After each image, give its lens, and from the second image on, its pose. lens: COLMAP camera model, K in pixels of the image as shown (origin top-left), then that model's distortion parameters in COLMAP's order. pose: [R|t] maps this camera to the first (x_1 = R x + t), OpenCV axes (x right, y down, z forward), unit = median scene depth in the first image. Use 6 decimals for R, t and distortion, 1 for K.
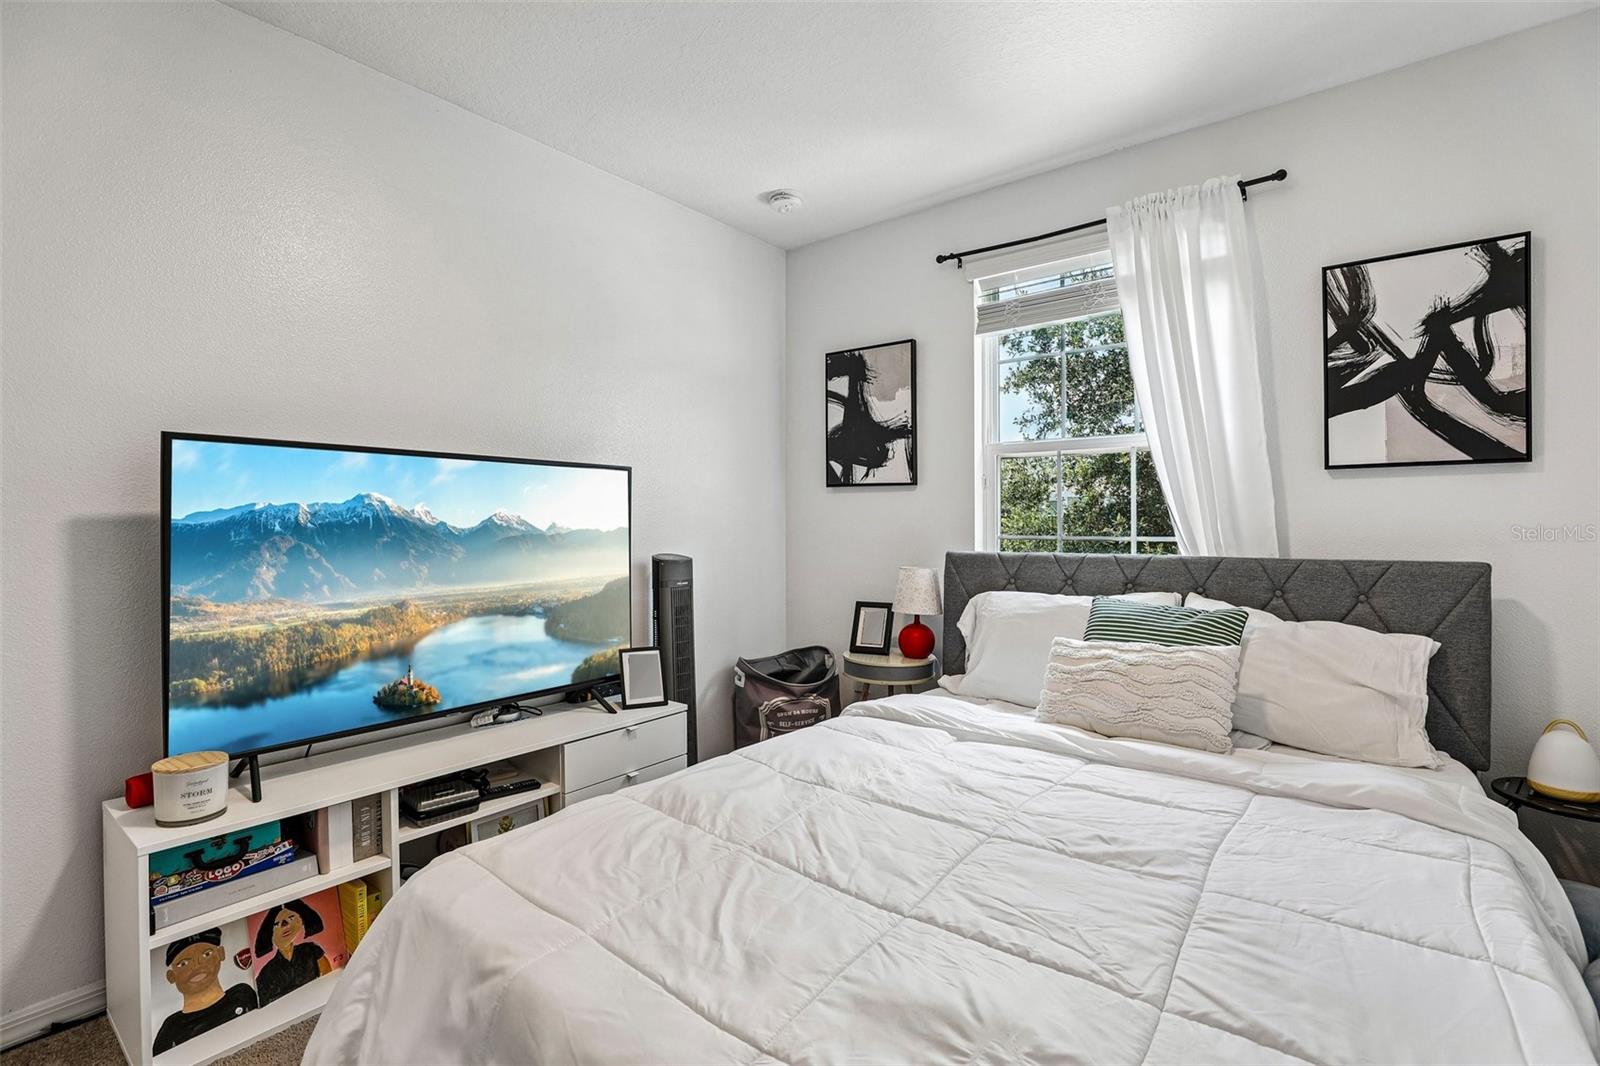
lens RADIAL K [[731.5, 0, 803.5], [0, 731.5, 527.9], [0, 0, 1]] dist [-0.040839, 0.011521]
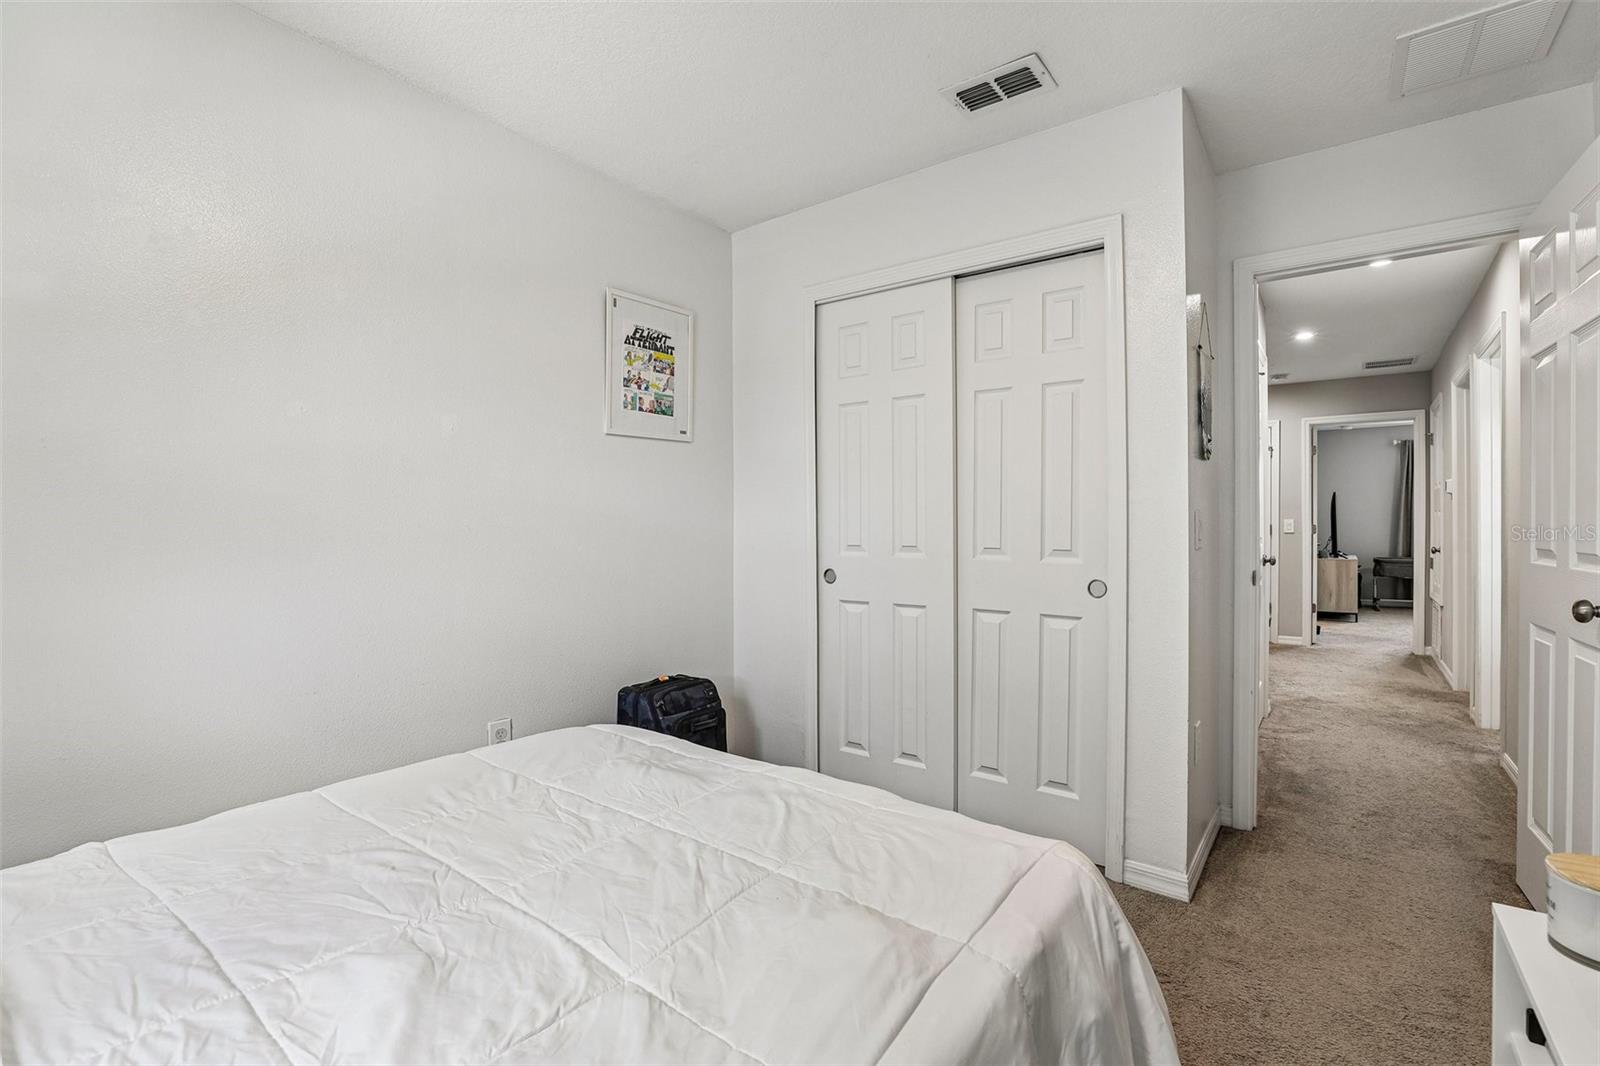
lens RADIAL K [[722.4, 0, 806.7], [0, 722.4, 528.3], [0, 0, 1]] dist [-0.060376, 0.011525]
pose [[-0.999439, 0.003711, -0.033284, -0.051504], [0.003440, 0.999961, 0.008188, -0.006542], [0.033313, 0.008069, -0.999412, 1.078794]]
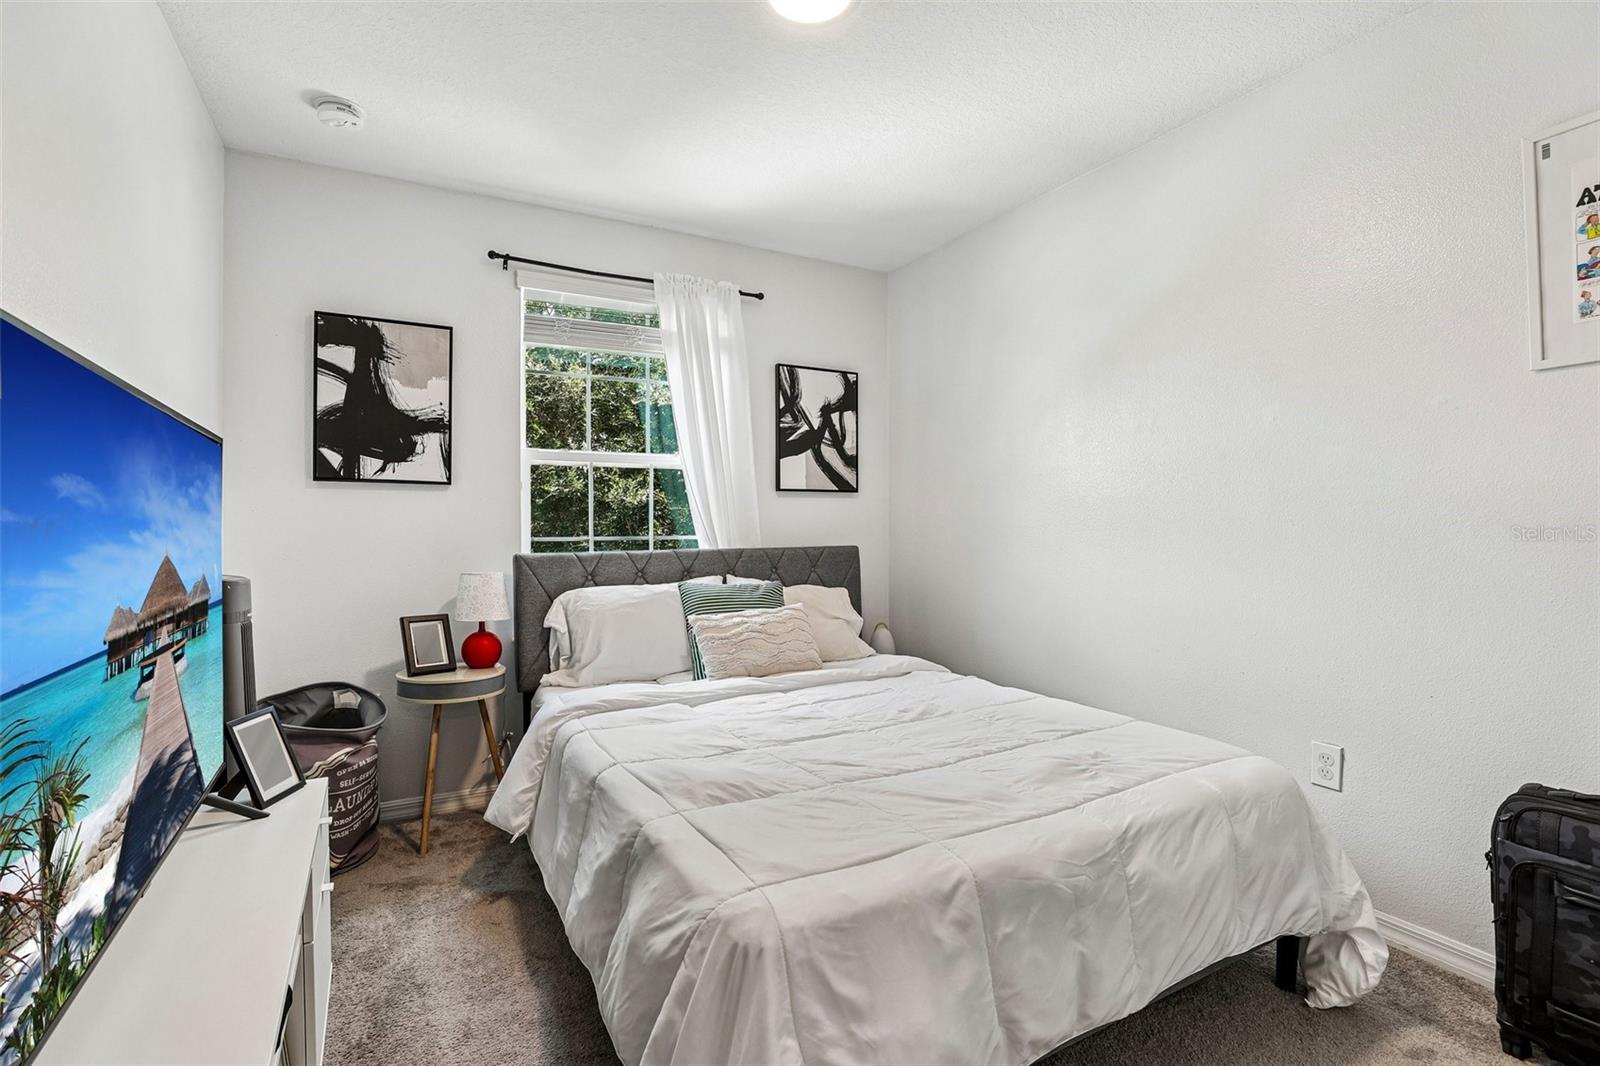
lens RADIAL K [[731.5, 0, 803.5], [0, 731.5, 527.9], [0, 0, 1]] dist [-0.040839, 0.011521]
pose [[0.373545, -0.004540, 0.927601, -0.703093], [0.009720, 0.999952, 0.000980, -0.000968], [-0.927561, 0.008650, 0.373571, 0.322943]]
